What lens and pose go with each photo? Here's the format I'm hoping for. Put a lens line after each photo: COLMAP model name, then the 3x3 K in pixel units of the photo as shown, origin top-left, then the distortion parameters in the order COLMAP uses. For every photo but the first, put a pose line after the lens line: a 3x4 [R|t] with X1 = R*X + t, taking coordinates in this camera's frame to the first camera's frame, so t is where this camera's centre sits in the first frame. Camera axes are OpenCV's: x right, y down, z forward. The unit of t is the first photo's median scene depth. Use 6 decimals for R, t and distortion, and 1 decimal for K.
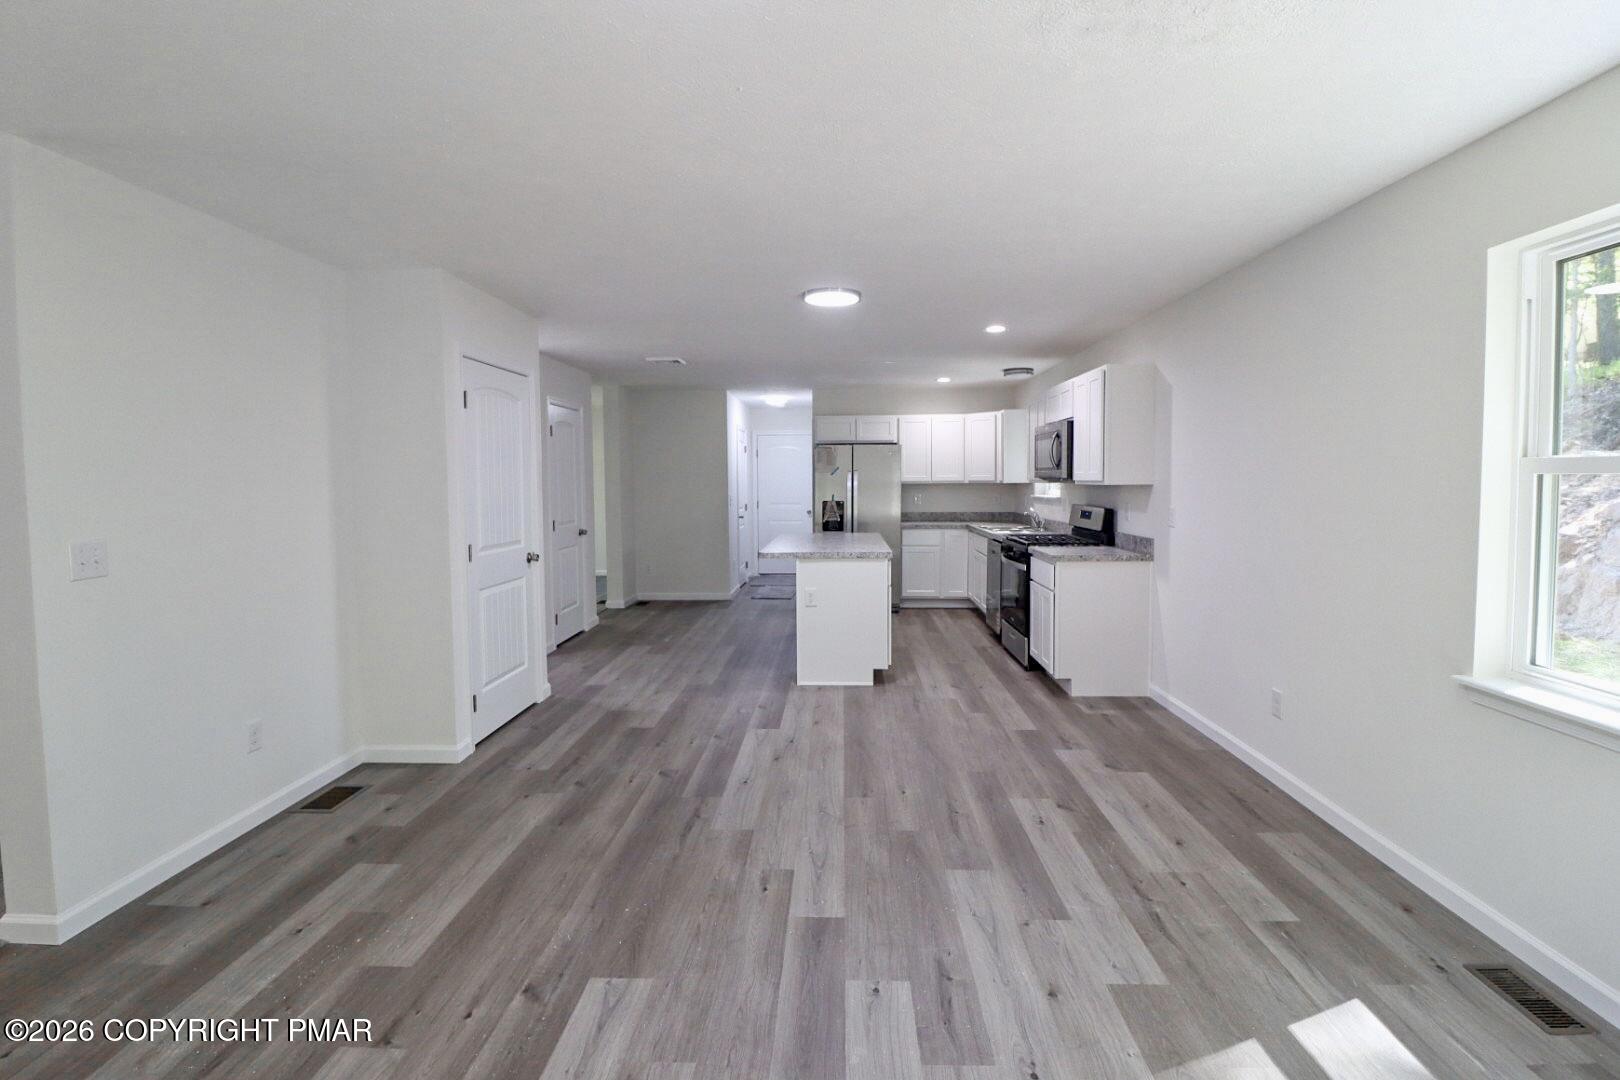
lens RADIAL K [[752.2, 0, 816.7], [0, 752.2, 516.9], [0, 0, 1]] dist [-0.002180, -0.011089]
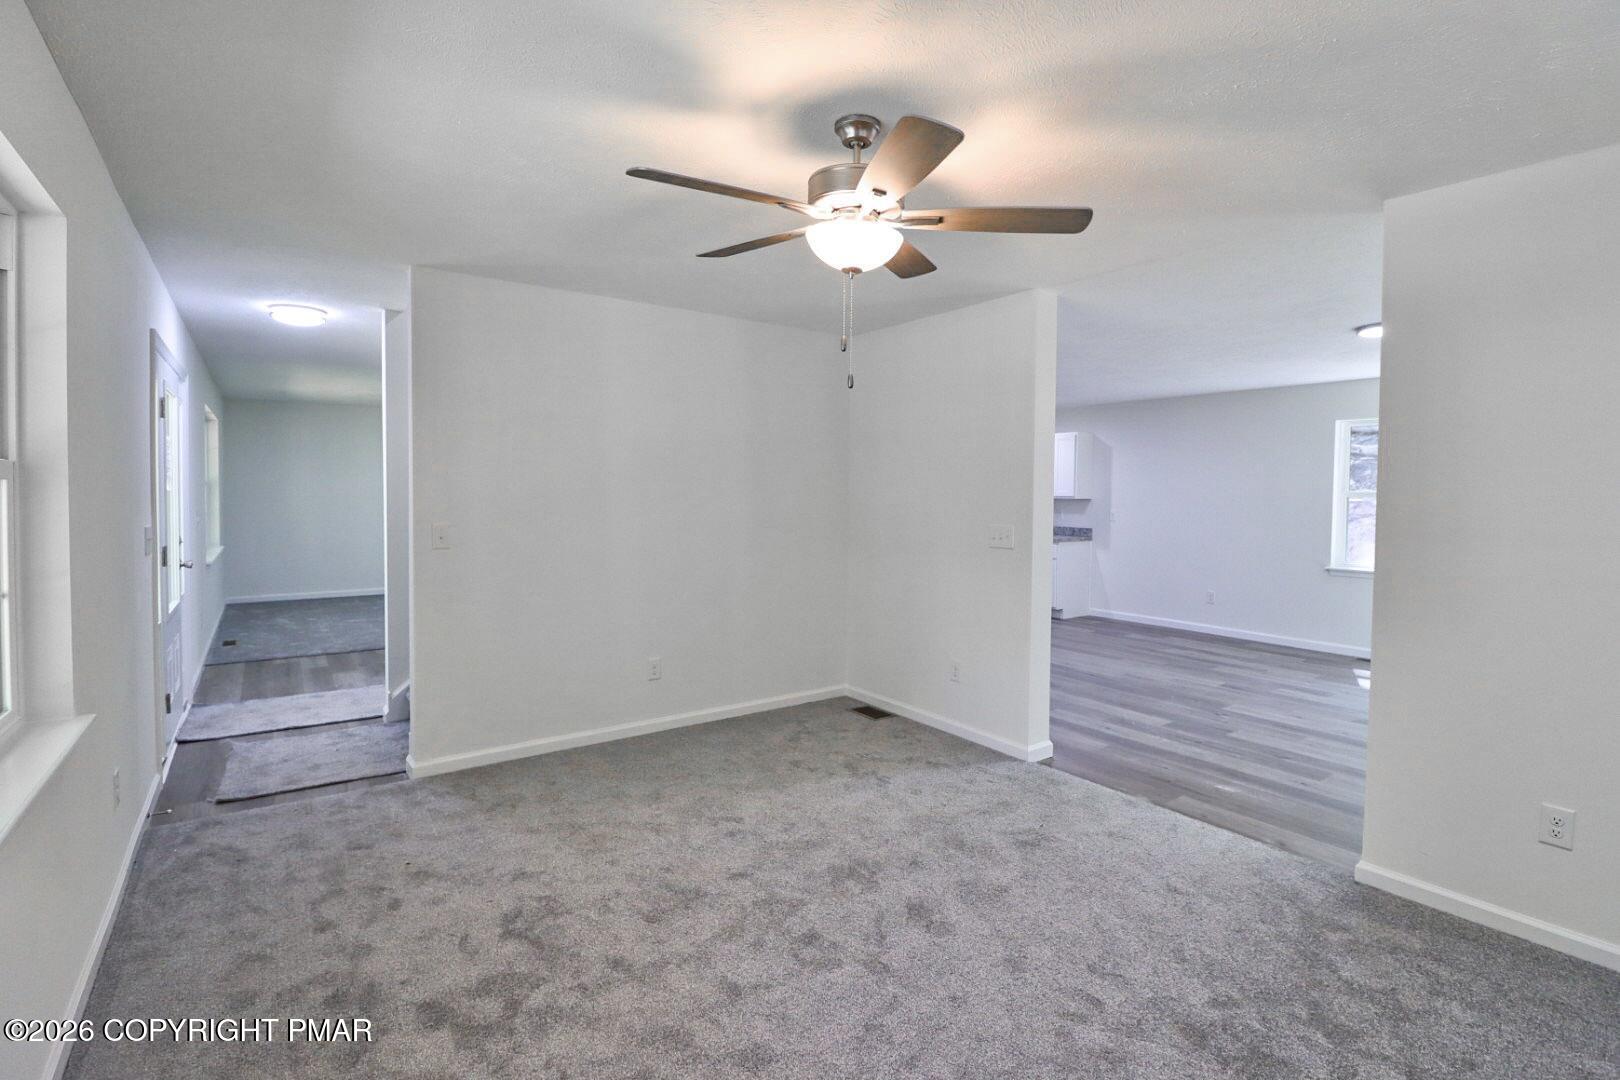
lens RADIAL K [[752.2, 0, 813.4], [0, 752.2, 531.1], [0, 0, 1]] dist [-0.002180, -0.011089]
pose [[0.789715, -0.017872, 0.613213, -1.168539], [0.016671, 0.999832, 0.007670, 0.010127], [-0.613247, 0.004166, 0.789880, -0.030754]]
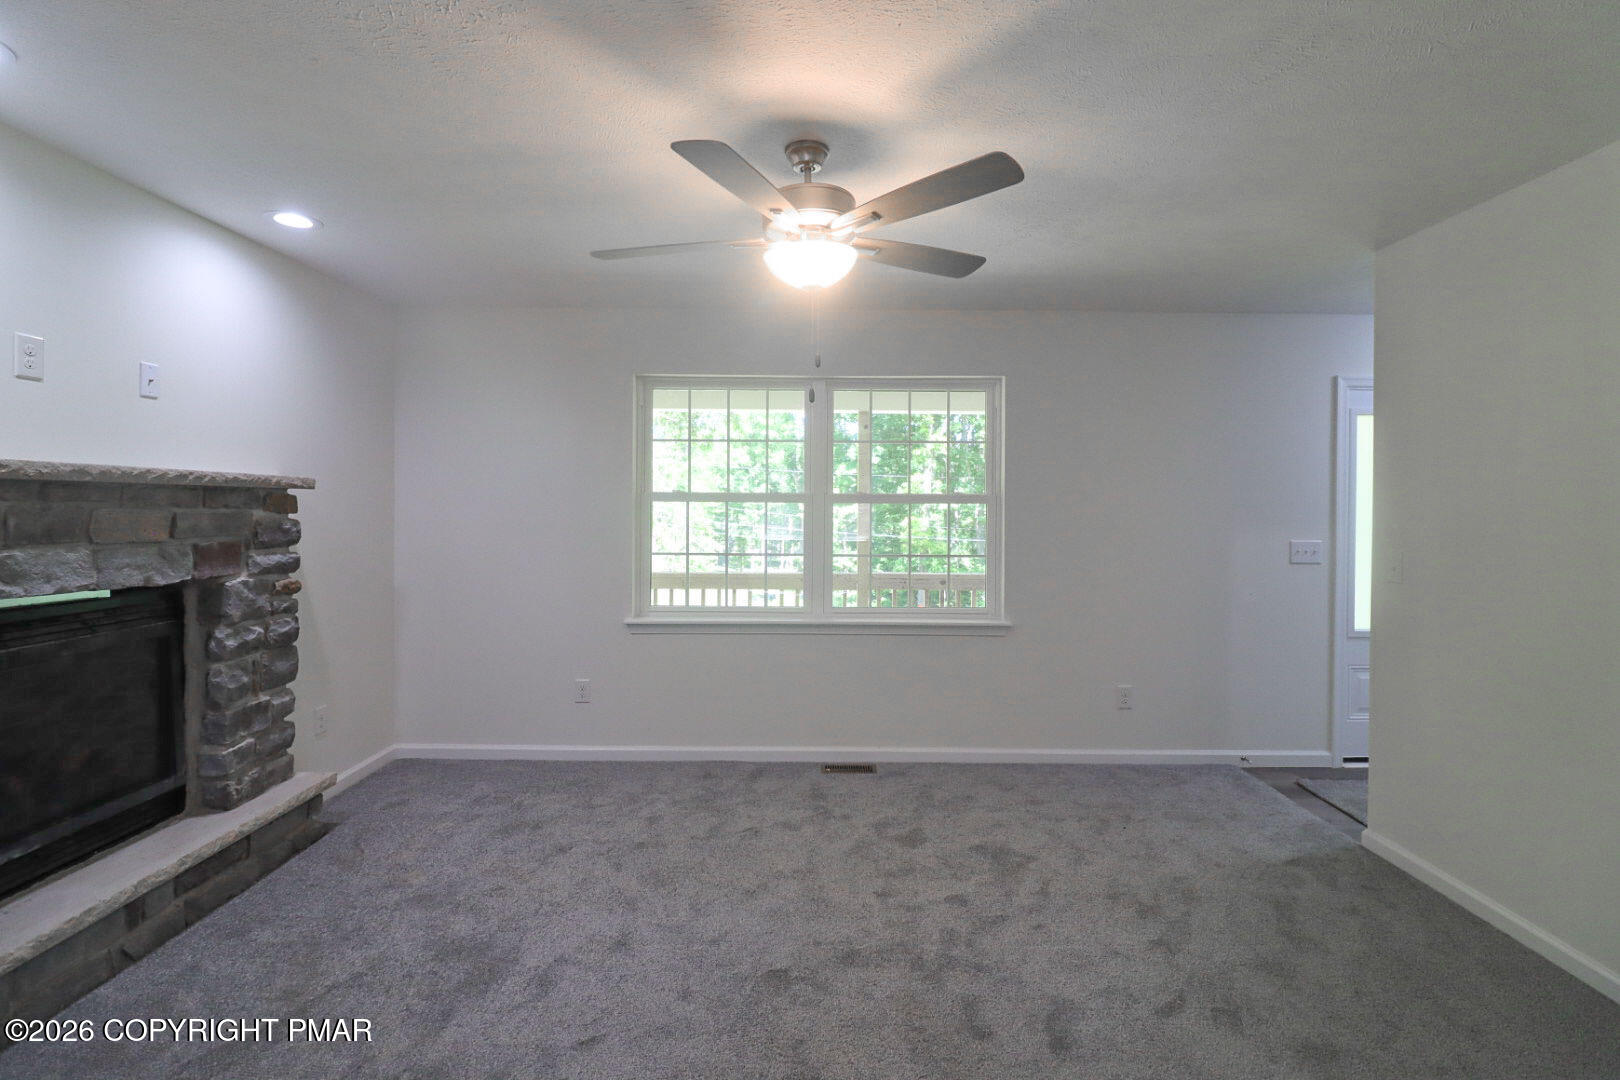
lens RADIAL K [[752.2, 0, 816.1], [0, 752.2, 505.9], [0, 0, 1]] dist [-0.002180, -0.011089]
pose [[0.033751, 0.007545, -0.999402, -0.425227], [-0.058197, 0.998290, 0.005571, -0.010063], [0.997734, 0.057974, 0.034132, 0.291404]]
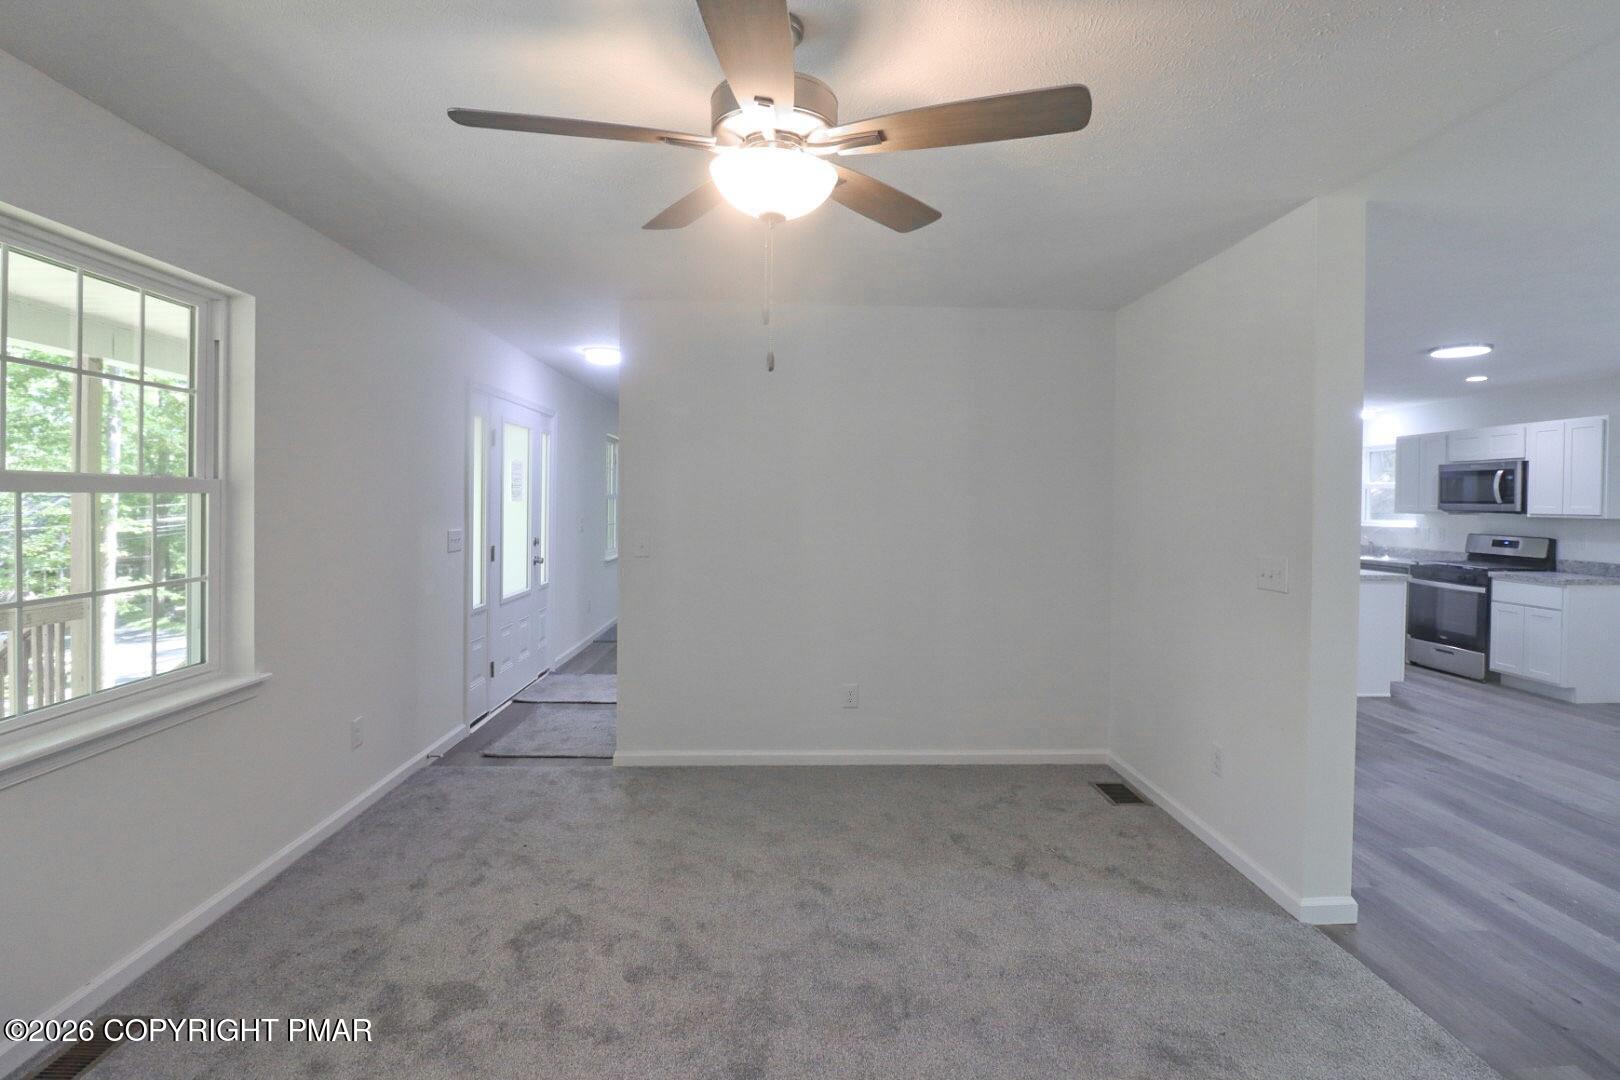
lens RADIAL K [[752.2, 0, 815.2], [0, 752.2, 509.7], [0, 0, 1]] dist [-0.002180, -0.011089]
pose [[0.996808, 0.017724, 0.077838, -0.885706], [-0.014800, 0.999168, -0.037992, 0.004869], [-0.078447, 0.036718, 0.996242, -0.037753]]
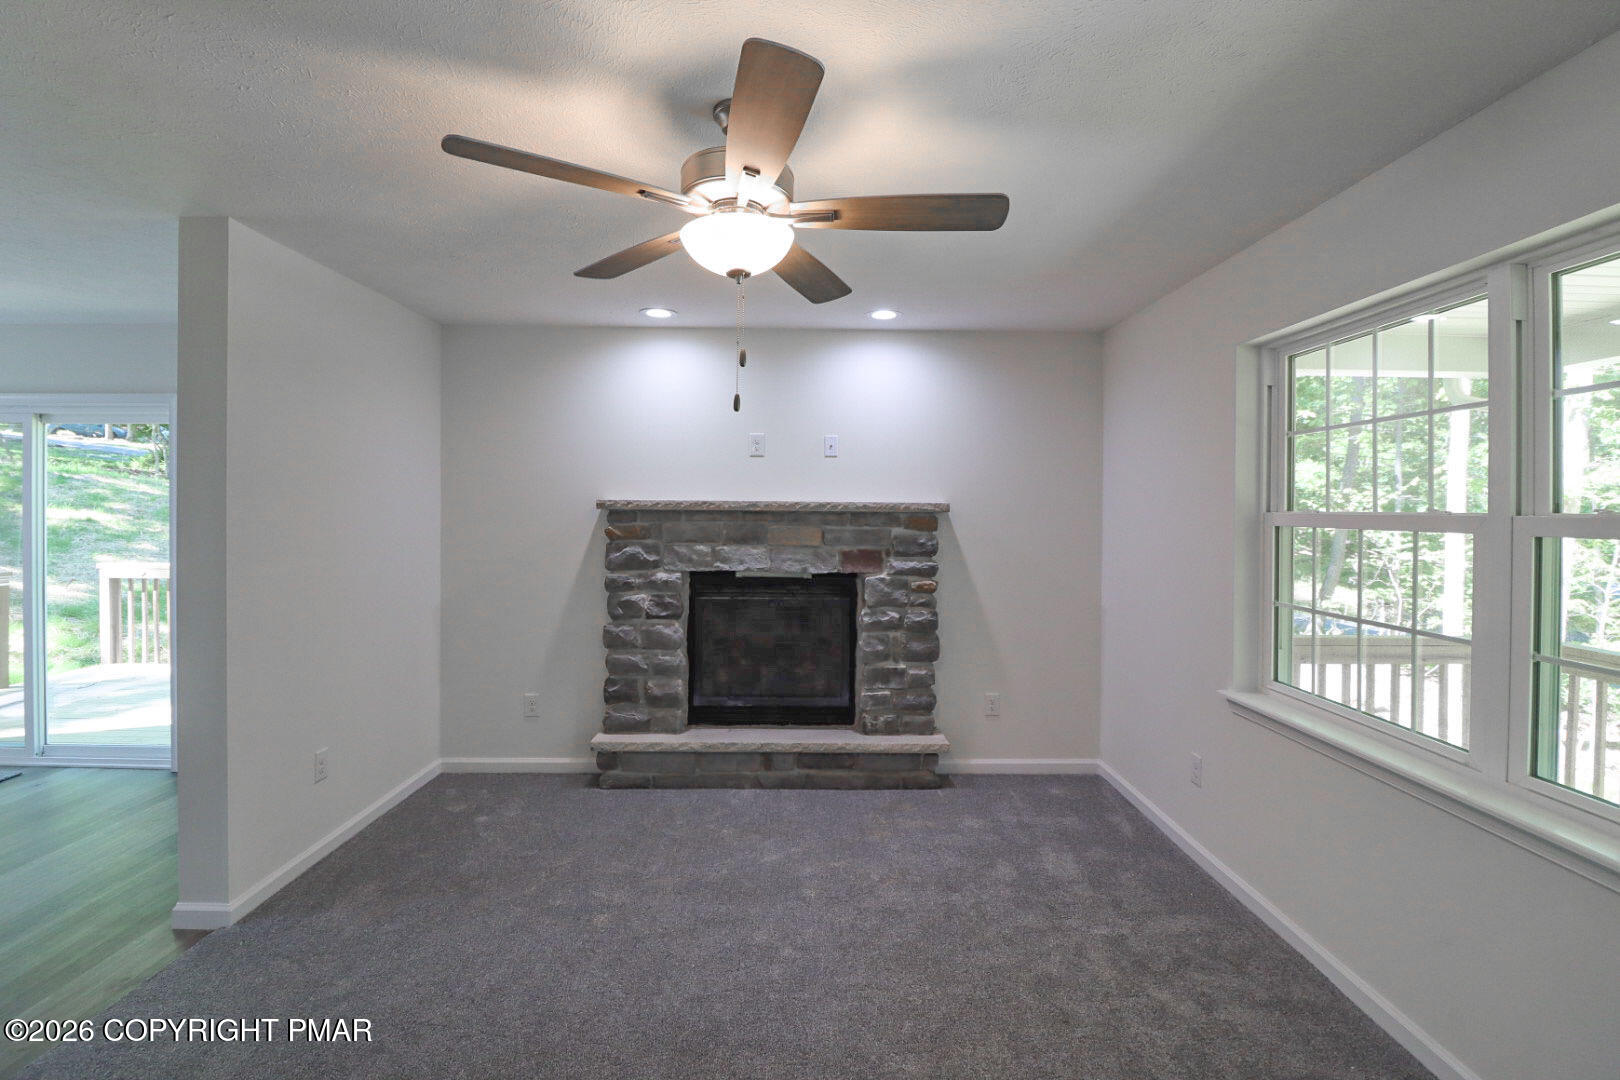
lens RADIAL K [[752.2, 0, 822.6], [0, 752.2, 510.9], [0, 0, 1]] dist [-0.002180, -0.011089]
pose [[-0.998530, -0.002148, -0.054158, -0.905848], [-0.005093, 0.998512, 0.054295, -0.040507], [0.053961, 0.054491, -0.997055, 0.683507]]
